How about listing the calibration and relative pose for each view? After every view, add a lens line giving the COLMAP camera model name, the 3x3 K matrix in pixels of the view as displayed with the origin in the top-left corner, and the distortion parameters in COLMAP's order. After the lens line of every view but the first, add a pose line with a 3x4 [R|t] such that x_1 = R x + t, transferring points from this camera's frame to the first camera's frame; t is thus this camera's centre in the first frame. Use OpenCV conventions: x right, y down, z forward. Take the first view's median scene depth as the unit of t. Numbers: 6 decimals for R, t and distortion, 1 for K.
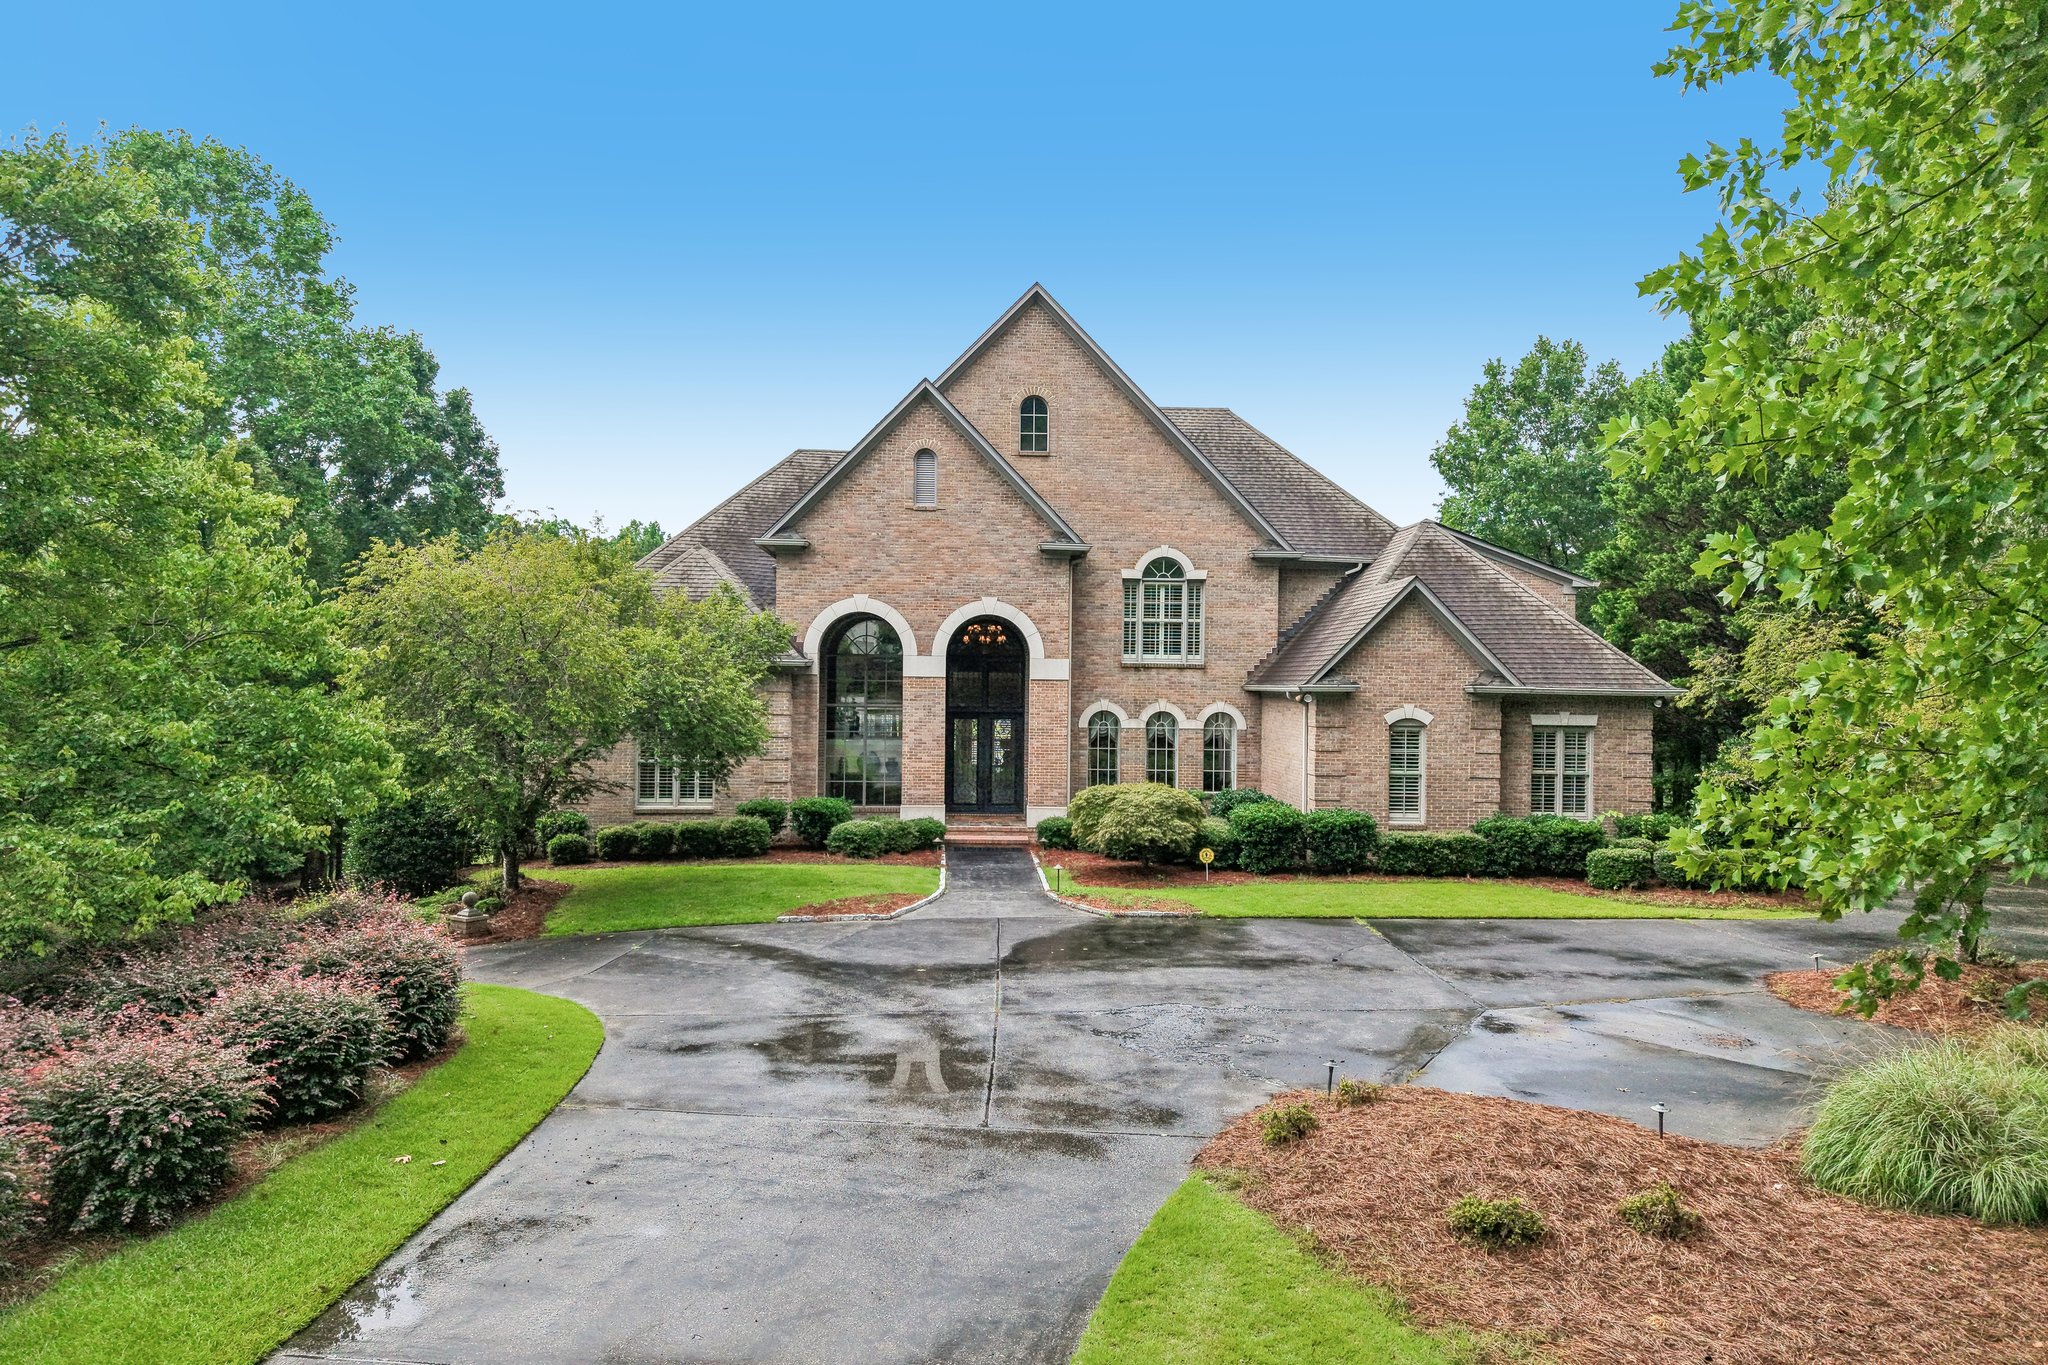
lens RADIAL K [[1374.3, 0, 1017.5], [0, 1374.3, 691.1], [0, 0, 1]] dist [0.057879, -0.065094]
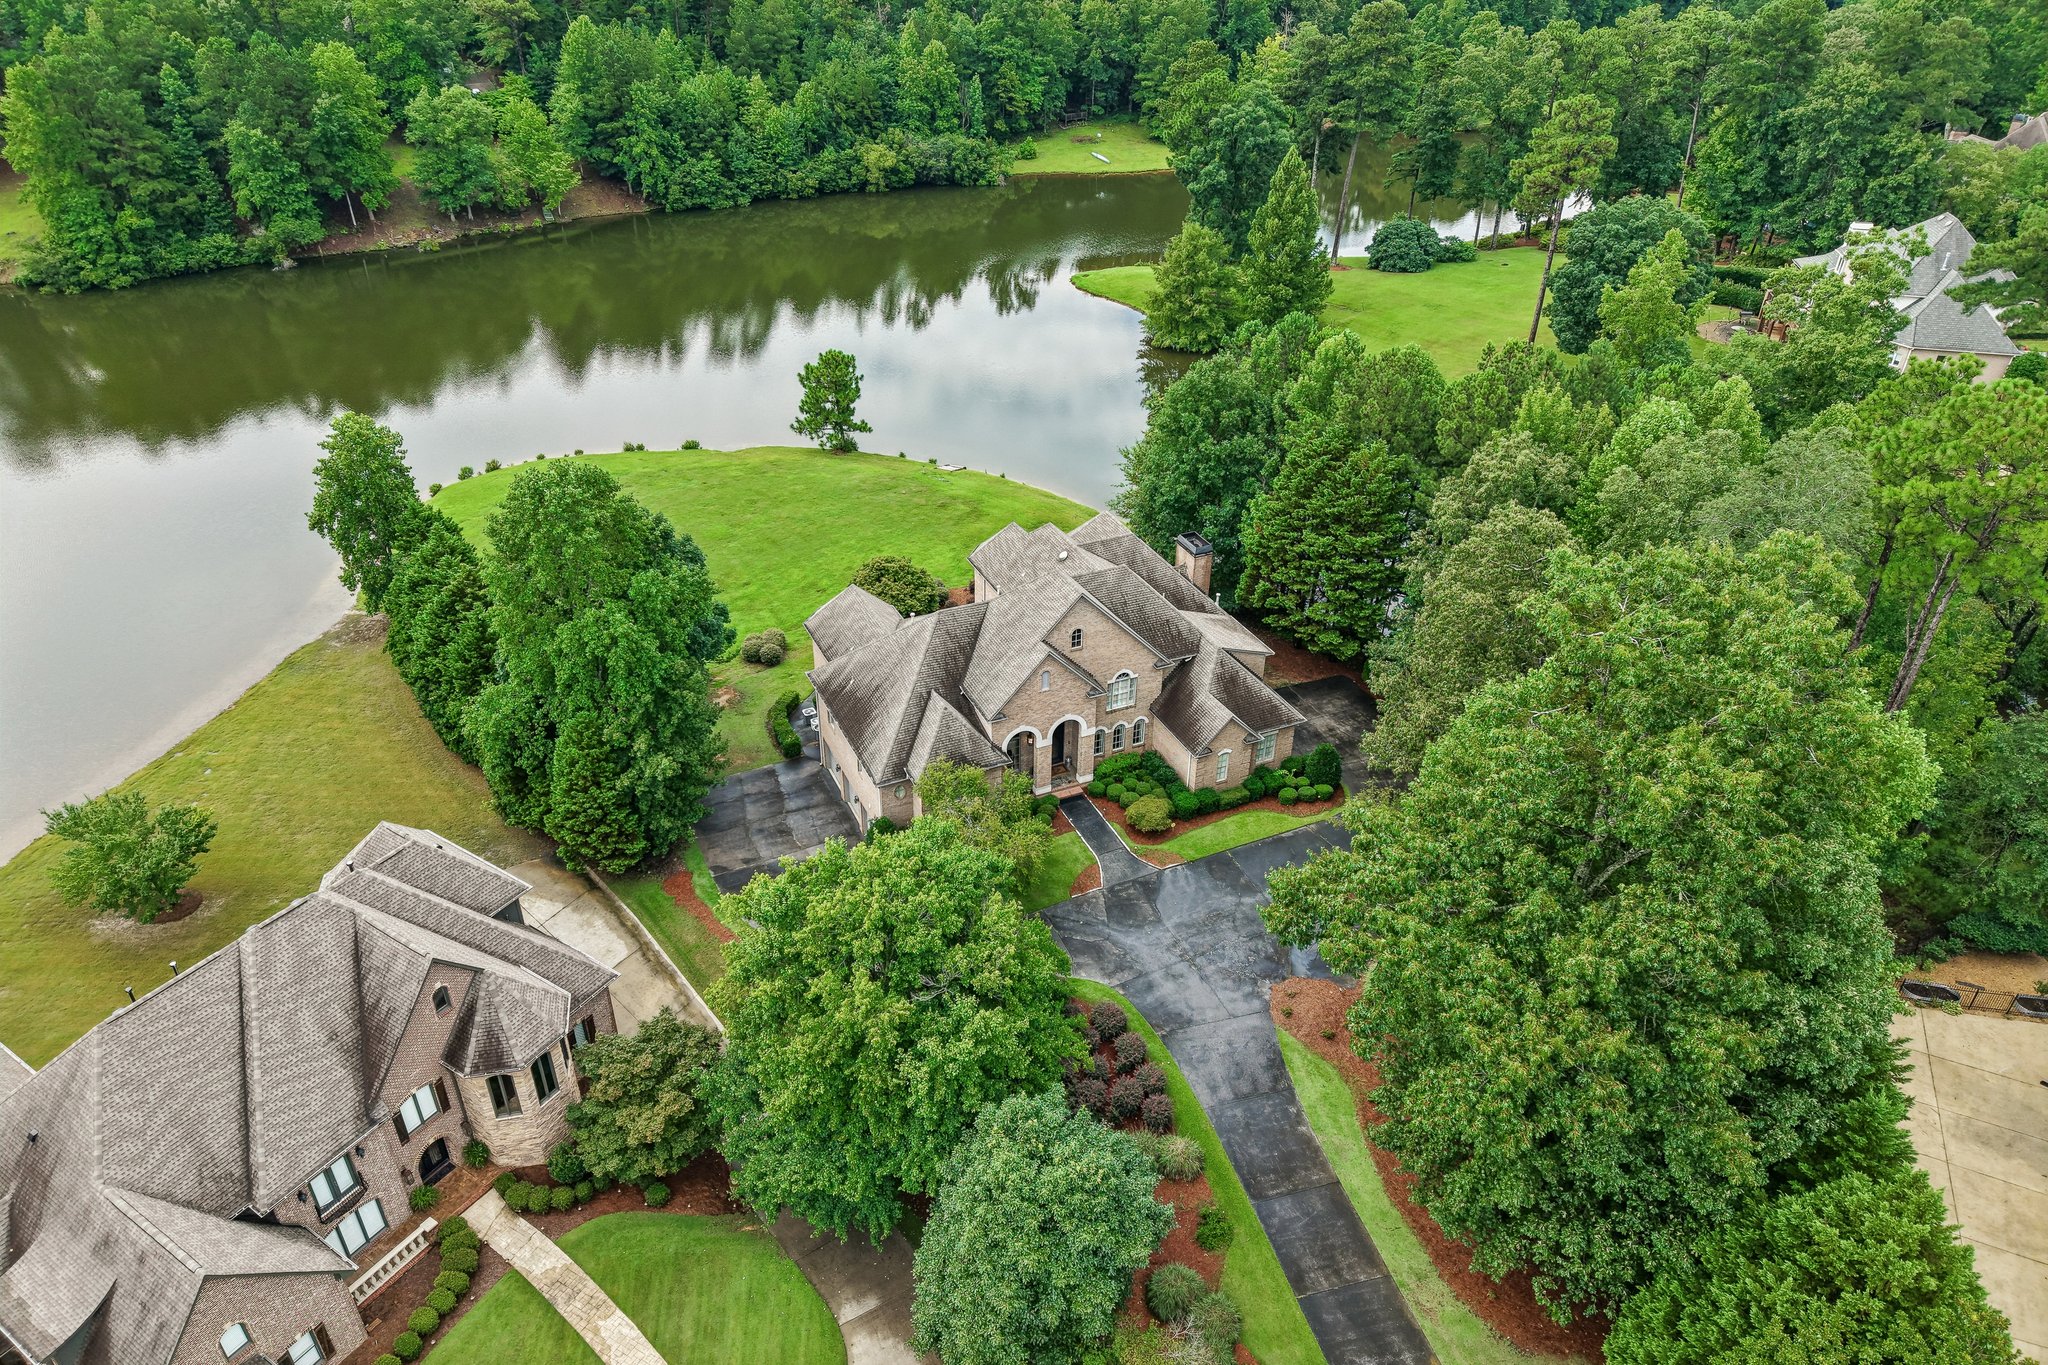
lens RADIAL K [[1374.3, 0, 1013.2], [0, 1374.3, 685.4], [0, 0, 1]] dist [0.057879, -0.065094]
pose [[0.925485, -0.208297, 0.316368, -0.864149], [0.003526, 0.839925, 0.542691, -1.422145], [-0.378767, -0.501137, 0.778073, -0.859642]]
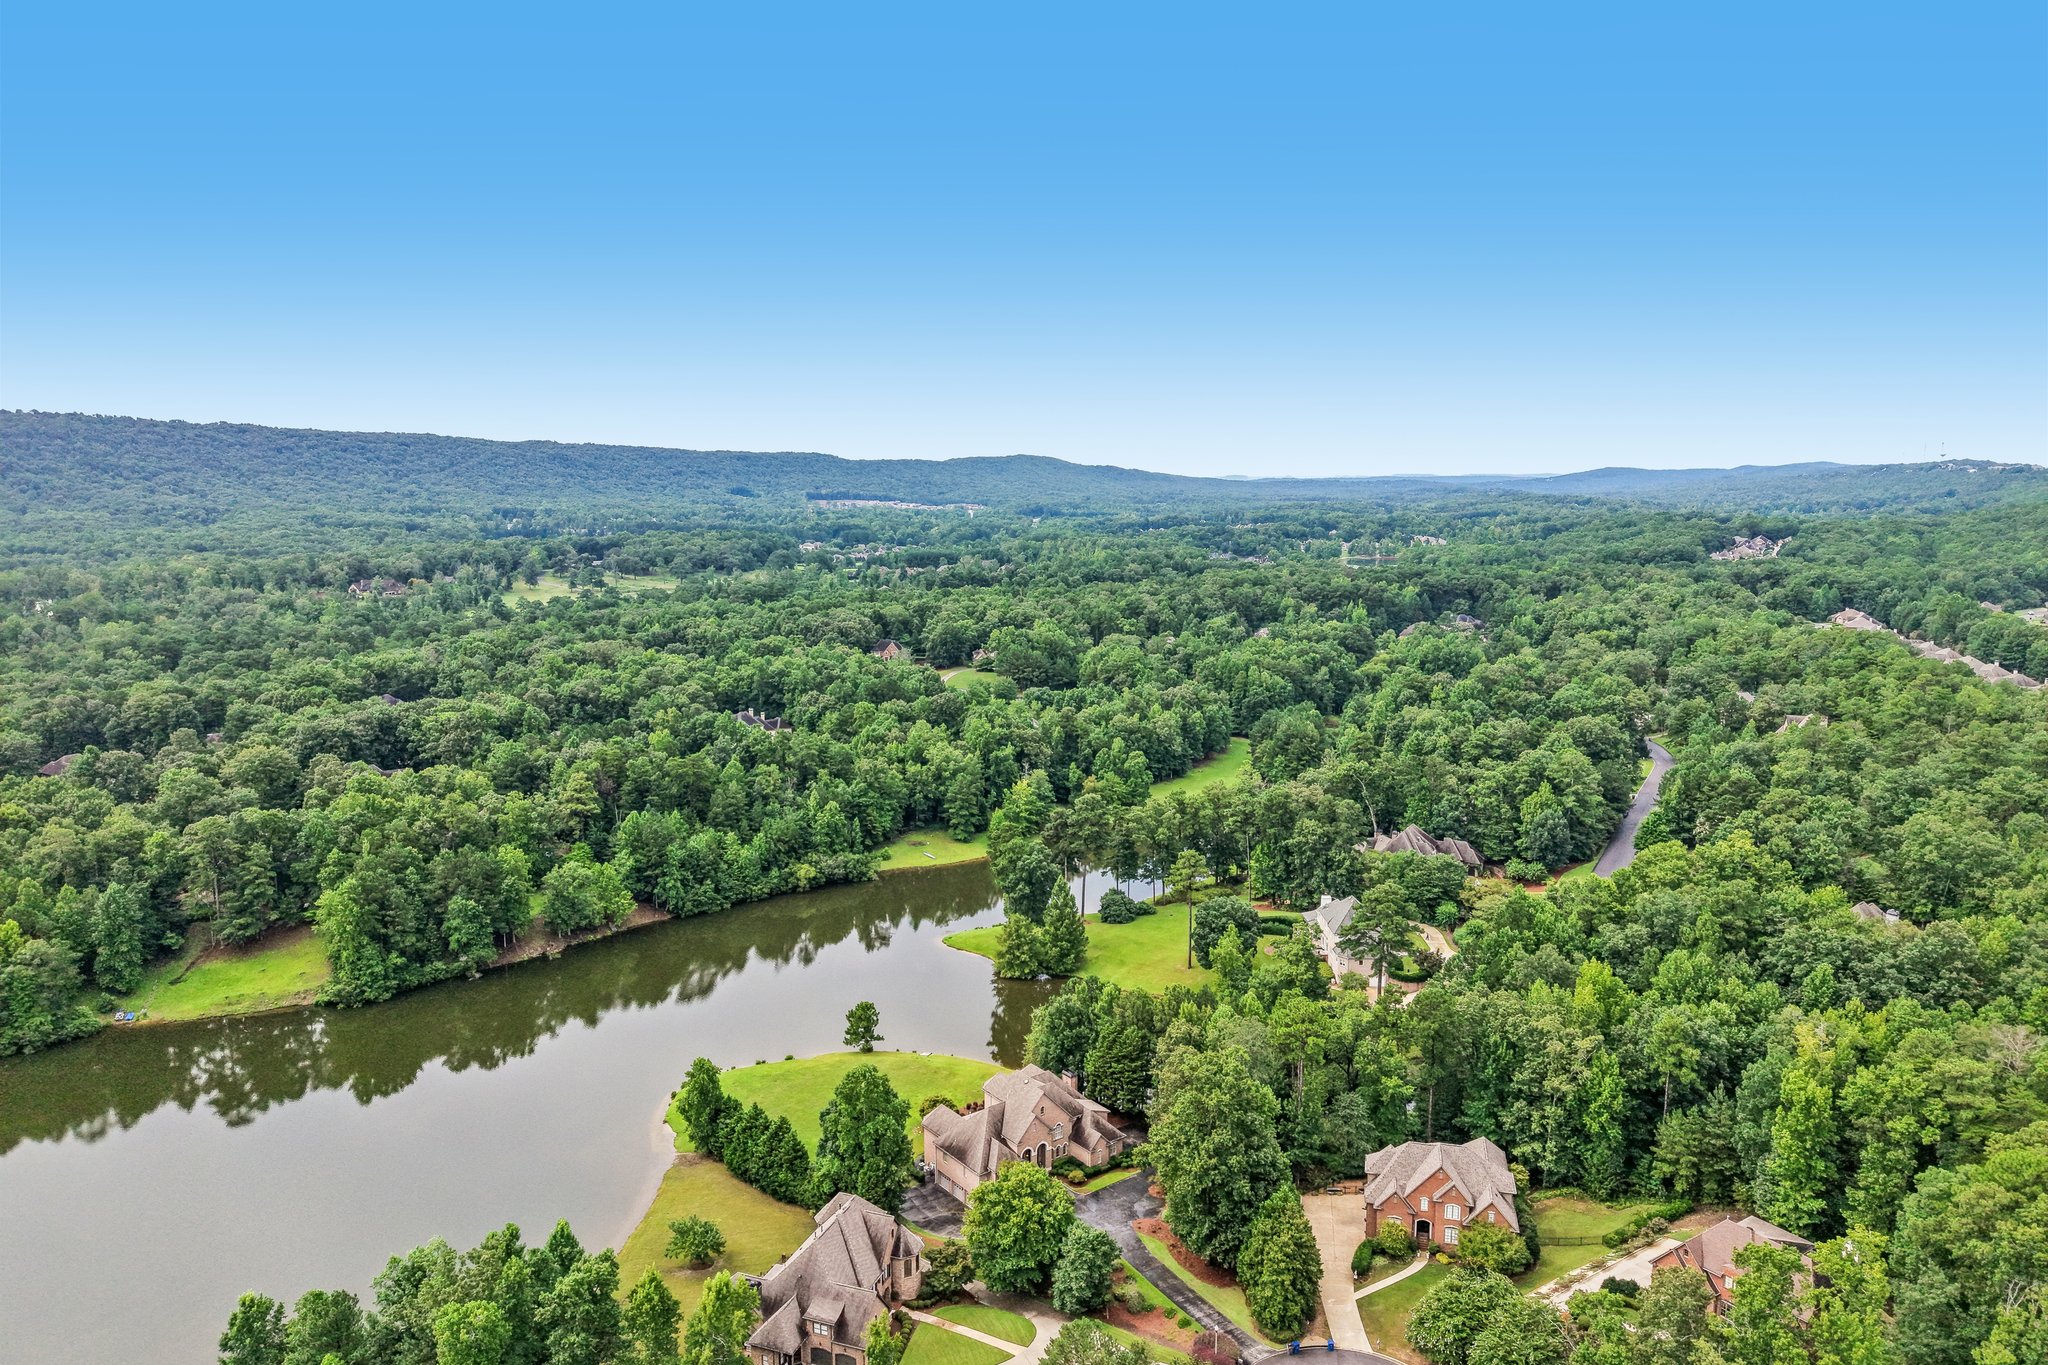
lens RADIAL K [[1374.3, 0, 1026.7], [0, 1374.3, 674.6], [0, 0, 1]] dist [0.057879, -0.065094]
pose [[0.817323, -0.099845, 0.567464, -3.588547], [0.011463, 0.987494, 0.157238, -3.289369], [-0.576066, -0.122009, 0.808246, -4.039840]]
